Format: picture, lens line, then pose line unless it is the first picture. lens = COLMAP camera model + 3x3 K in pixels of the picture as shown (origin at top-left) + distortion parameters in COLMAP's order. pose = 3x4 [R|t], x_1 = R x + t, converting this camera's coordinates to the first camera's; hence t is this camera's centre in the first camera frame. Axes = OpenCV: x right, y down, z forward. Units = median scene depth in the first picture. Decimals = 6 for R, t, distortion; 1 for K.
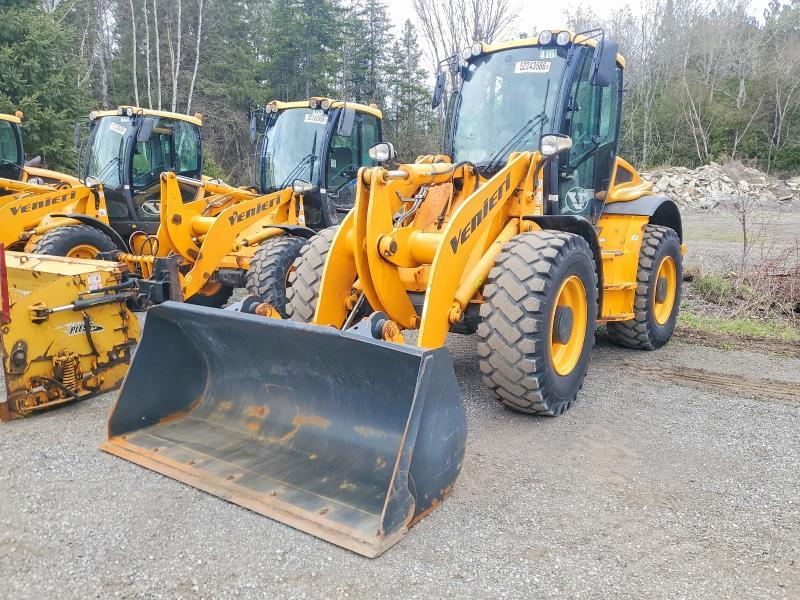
lens RADIAL K [[651.5, 0, 403.7], [0, 651.5, 299.7], [0, 0, 1]] dist [0.013085, 0.011125]
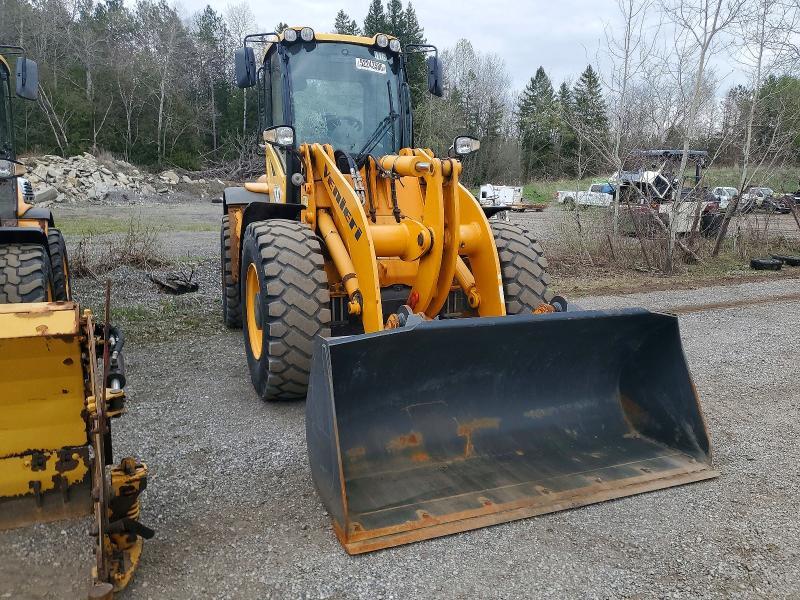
lens RADIAL K [[651.5, 0, 403.7], [0, 651.5, 299.7], [0, 0, 1]] dist [0.013085, 0.011125]
pose [[0.522407, -0.130435, 0.842661, -0.144183], [0.118882, 0.989721, 0.079497, -0.012649], [-0.844368, 0.058647, 0.532544, 0.083515]]
